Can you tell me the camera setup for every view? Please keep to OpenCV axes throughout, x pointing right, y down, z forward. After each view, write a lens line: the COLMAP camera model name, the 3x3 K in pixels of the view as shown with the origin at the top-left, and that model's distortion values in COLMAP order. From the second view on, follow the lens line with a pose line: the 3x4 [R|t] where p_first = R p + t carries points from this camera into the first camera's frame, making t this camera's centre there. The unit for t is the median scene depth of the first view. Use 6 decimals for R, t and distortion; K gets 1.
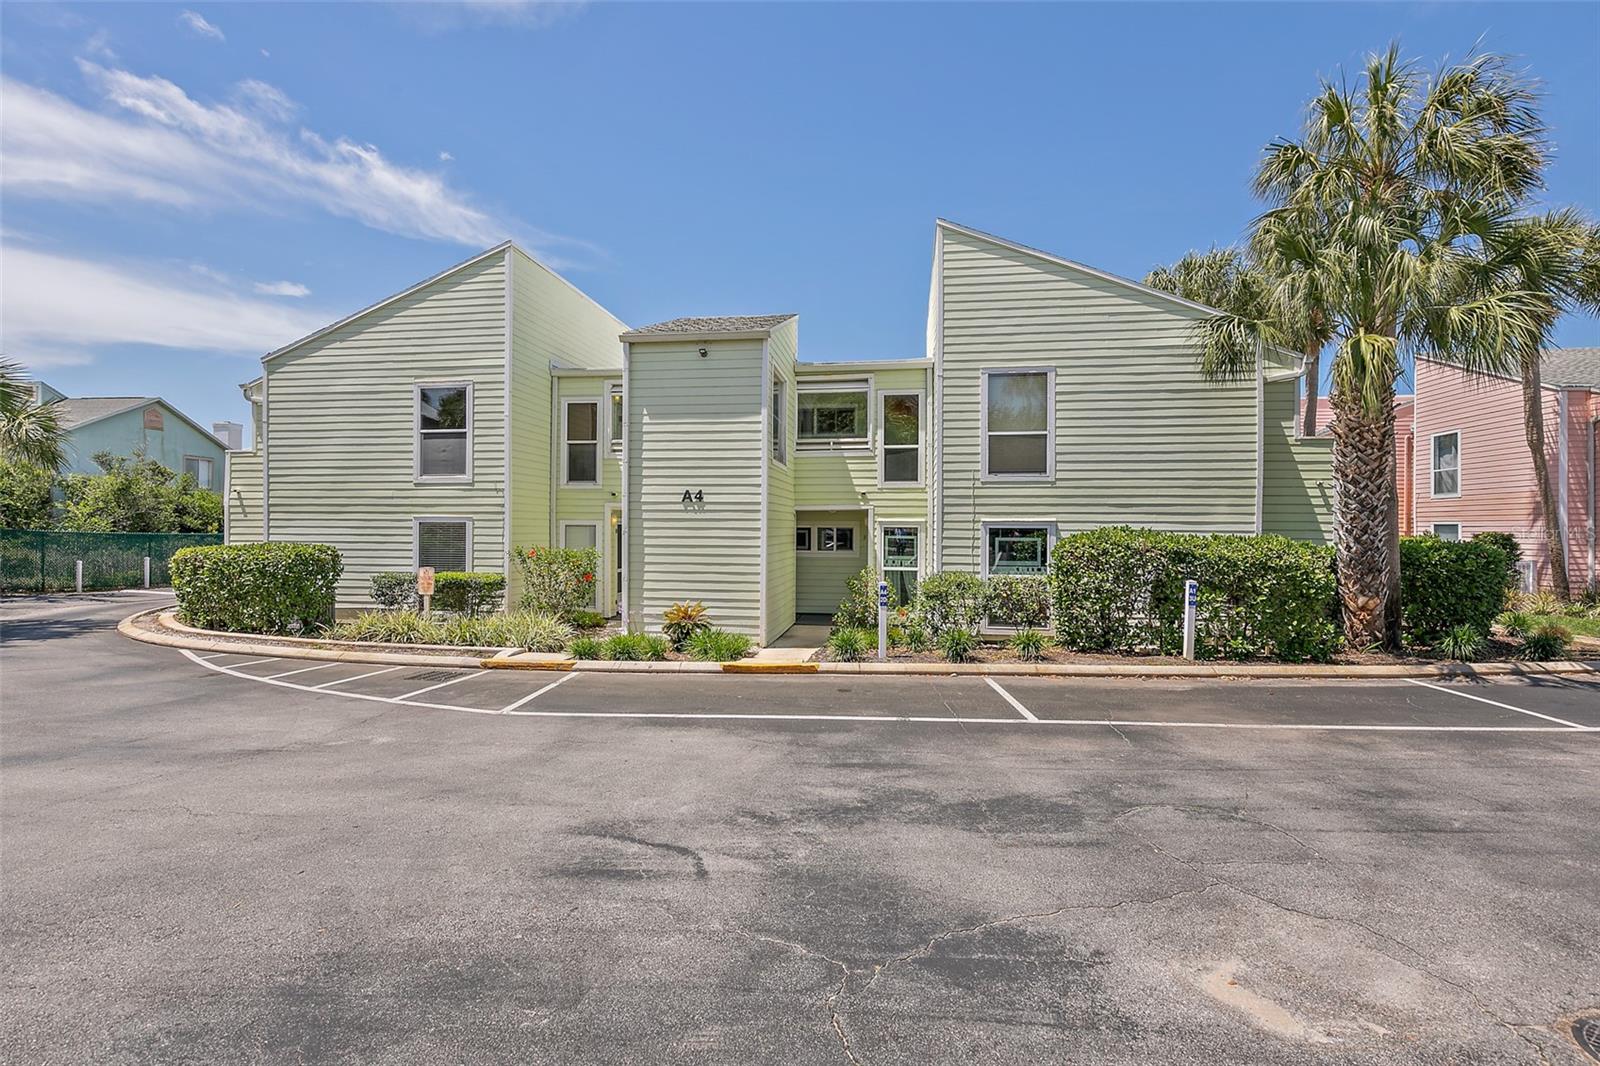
lens RADIAL K [[723.6, 0, 800.8], [0, 723.6, 530.8], [0, 0, 1]] dist [0.007318, -0.001485]
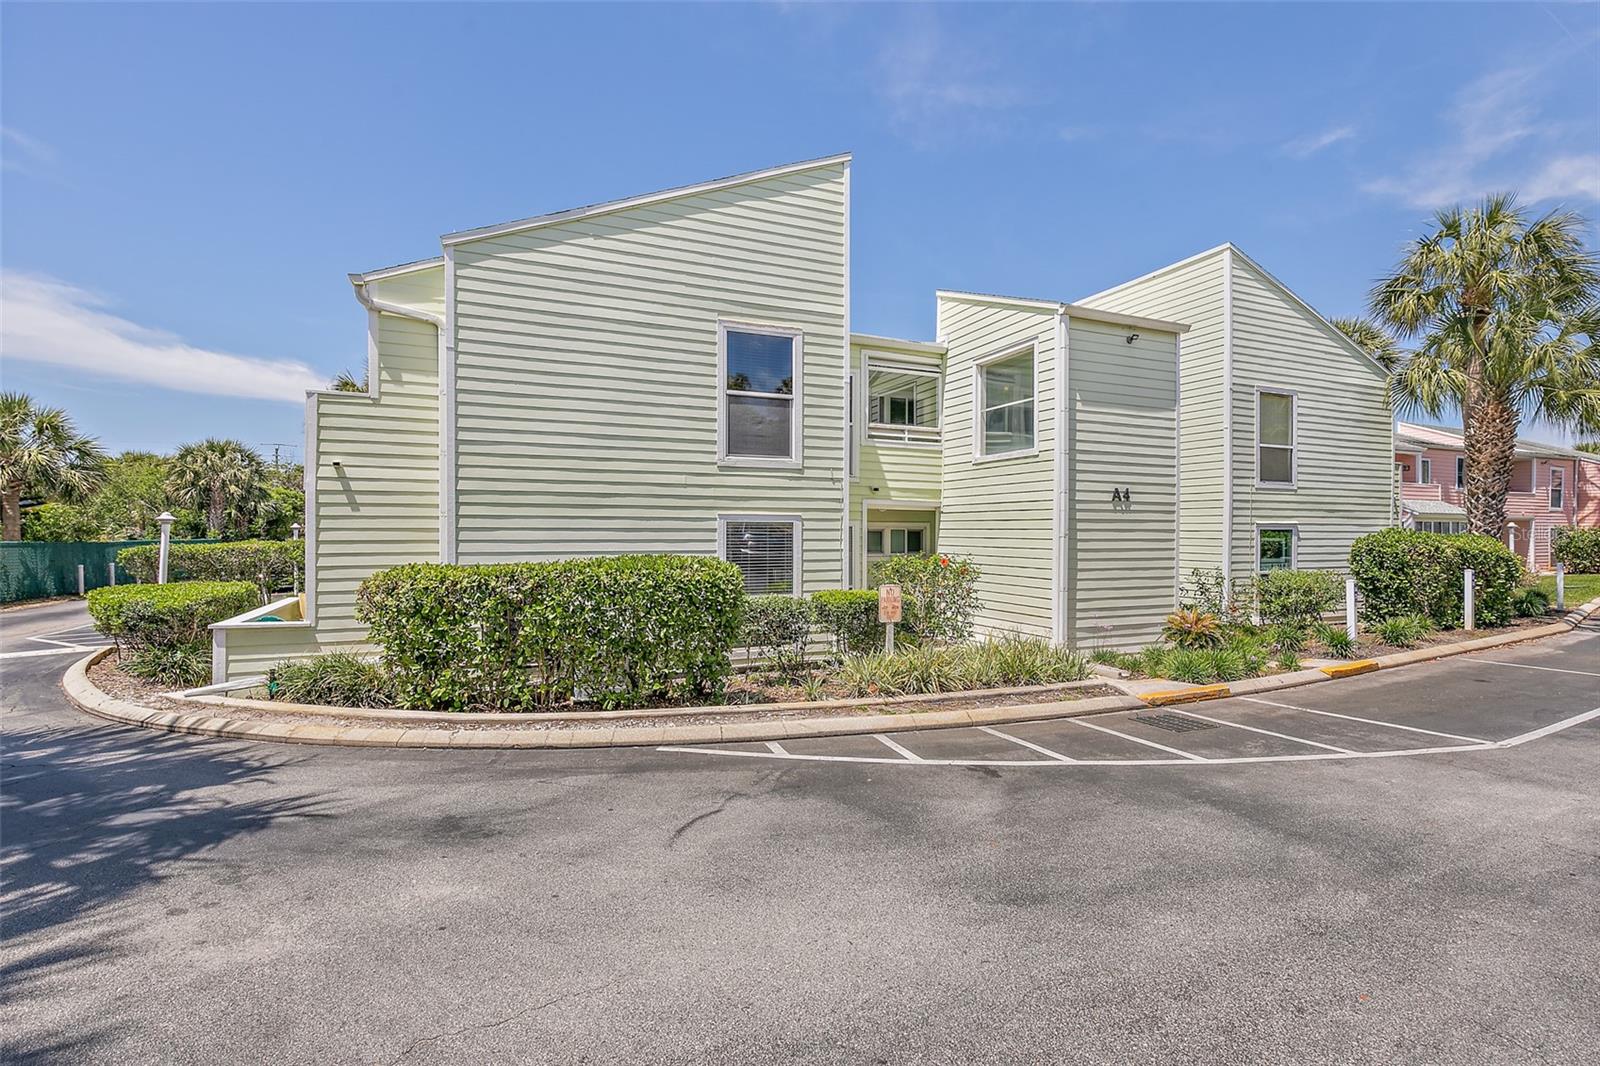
lens RADIAL K [[723.6, 0, 798.2], [0, 723.6, 541.8], [0, 0, 1]] dist [0.007318, -0.001485]
pose [[0.853045, -0.009788, 0.521746, -0.844347], [0.003064, 0.999901, 0.013748, -0.002298], [-0.521829, -0.010129, 0.852990, 0.374927]]
